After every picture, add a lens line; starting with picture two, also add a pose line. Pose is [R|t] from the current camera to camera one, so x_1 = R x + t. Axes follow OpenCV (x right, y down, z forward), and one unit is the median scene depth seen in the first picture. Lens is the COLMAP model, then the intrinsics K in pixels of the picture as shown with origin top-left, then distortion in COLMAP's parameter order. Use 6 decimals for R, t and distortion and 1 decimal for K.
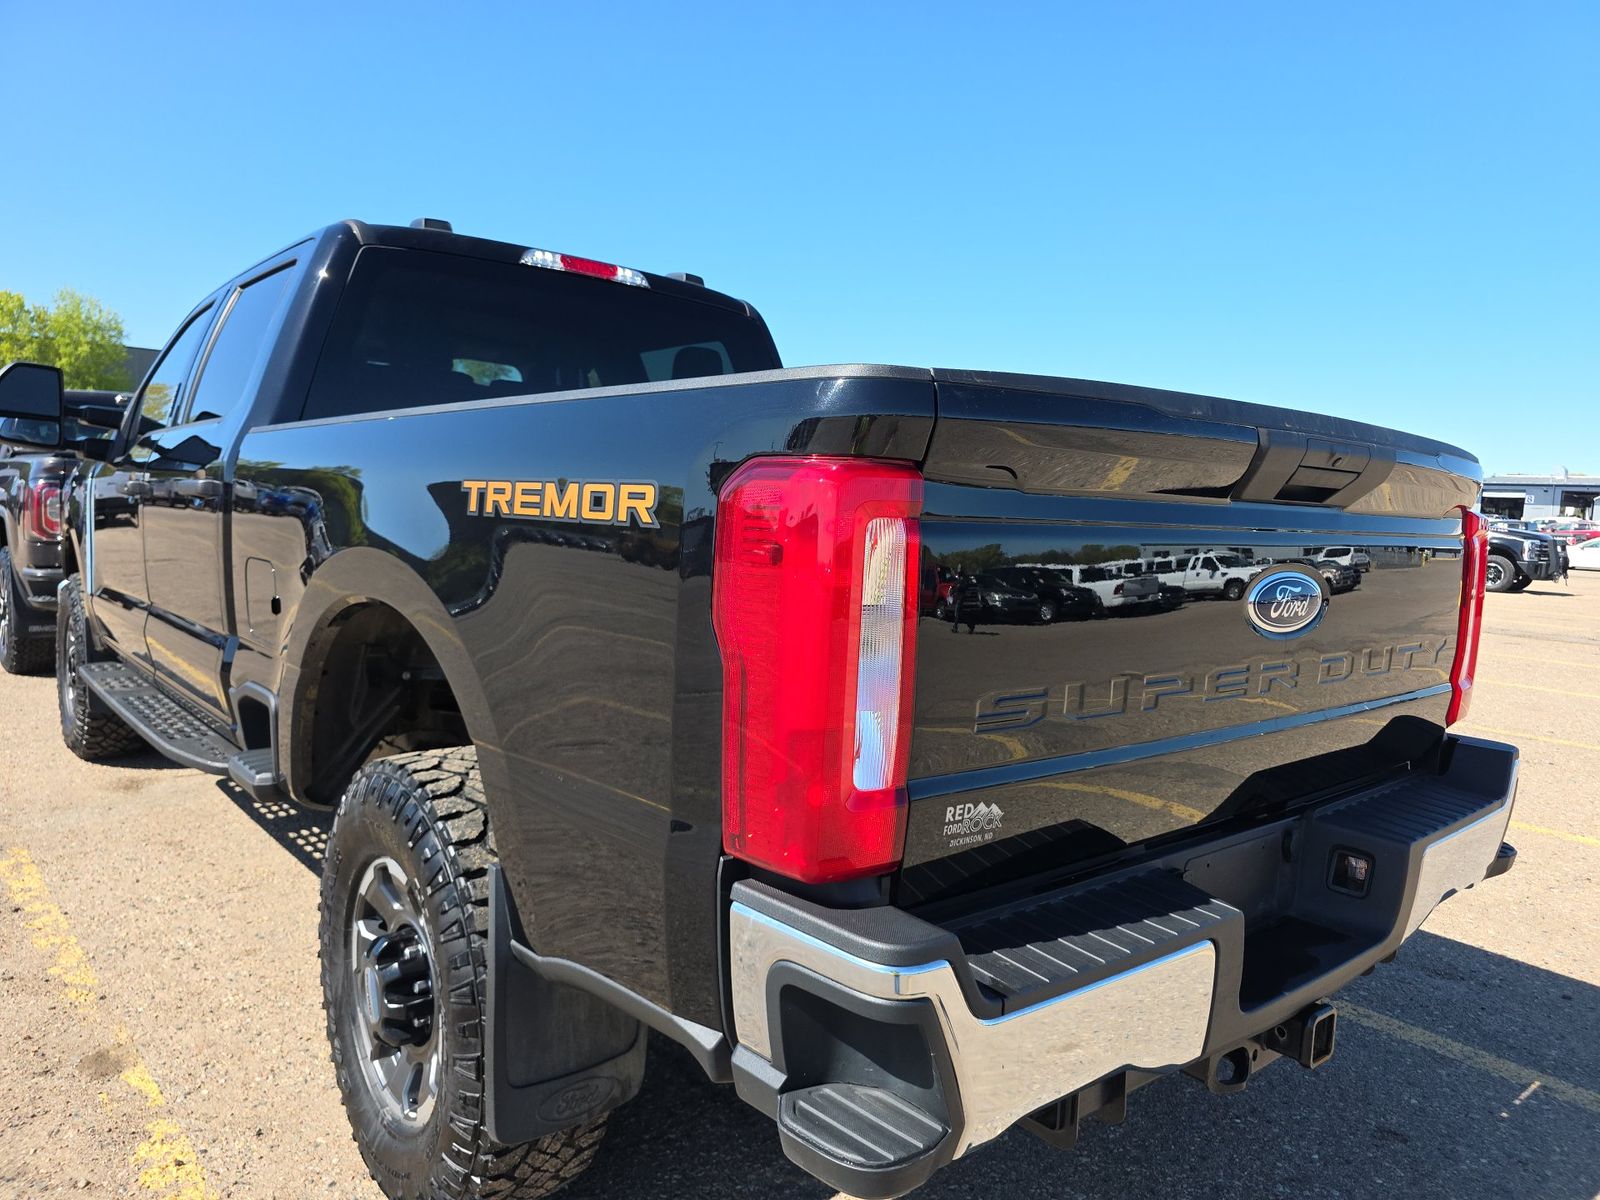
lens RADIAL K [[1095.9, 0, 803.1], [0, 1095.9, 575.0], [0, 0, 1]] dist [-0.063036, 0.060770]
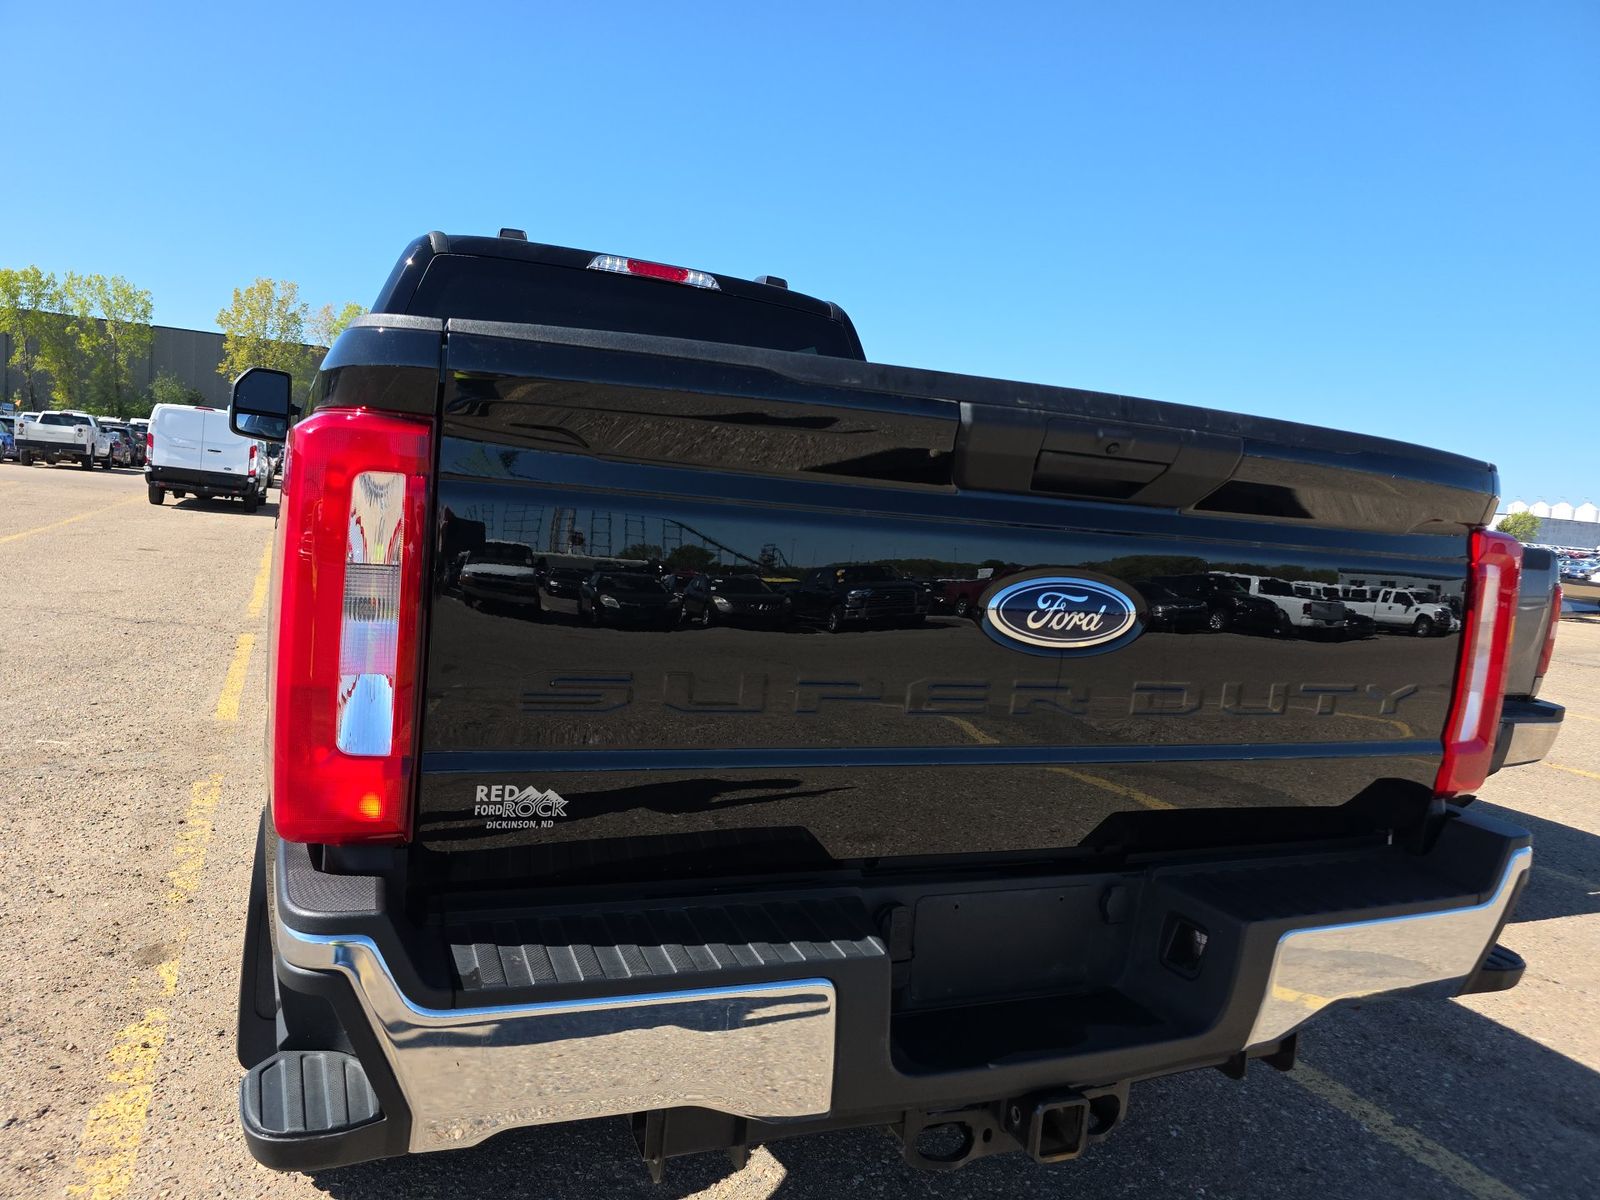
lens RADIAL K [[1062.6, 0, 778.2], [0, 1062.6, 598.1], [0, 0, 1]] dist [0.030833, -0.003078]
pose [[0.950260, 0.056643, -0.306265, 0.255241], [-0.054015, 0.998394, 0.017057, 0.005944], [0.306739, 0.000334, 0.951793, 0.069082]]
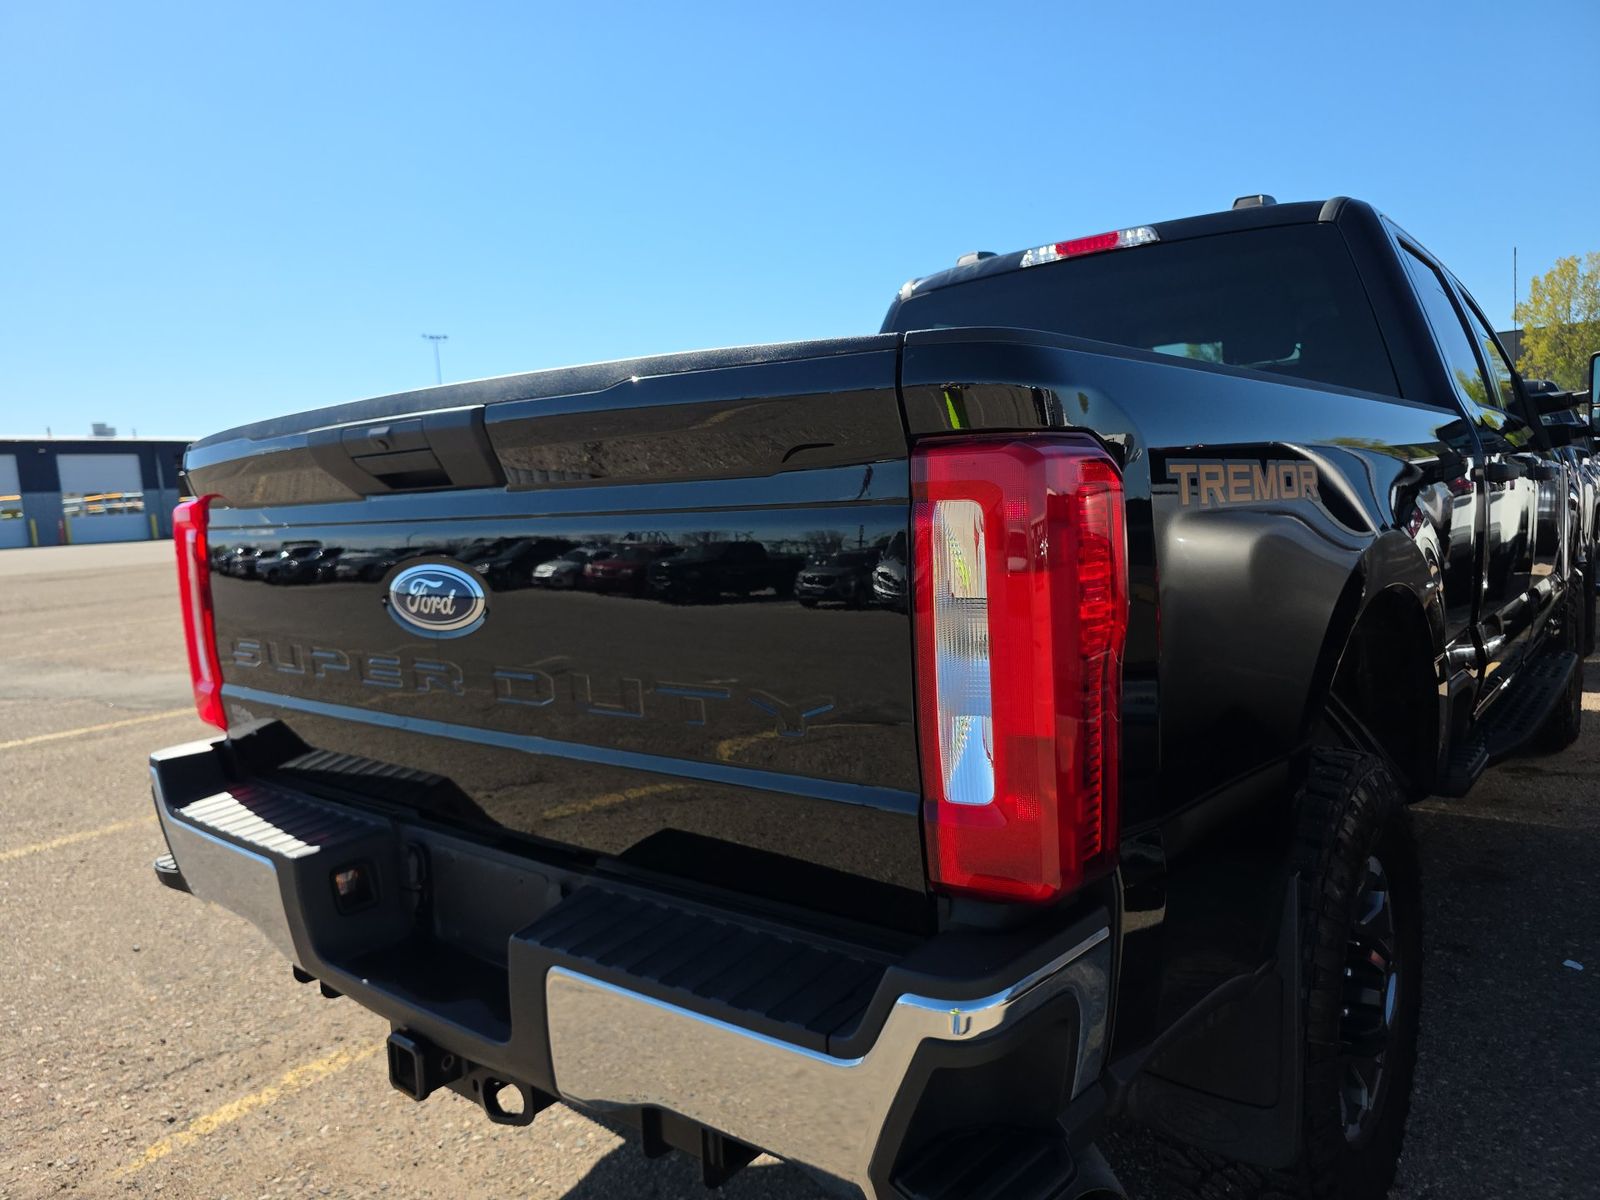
lens RADIAL K [[1062.6, 0, 778.2], [0, 1062.6, 598.1], [0, 0, 1]] dist [0.030833, -0.003078]
pose [[0.181110, 0.038580, -0.982706, 0.725016], [-0.008028, 0.999255, 0.037750, -0.005707], [0.983430, 0.001052, 0.181284, 0.586854]]
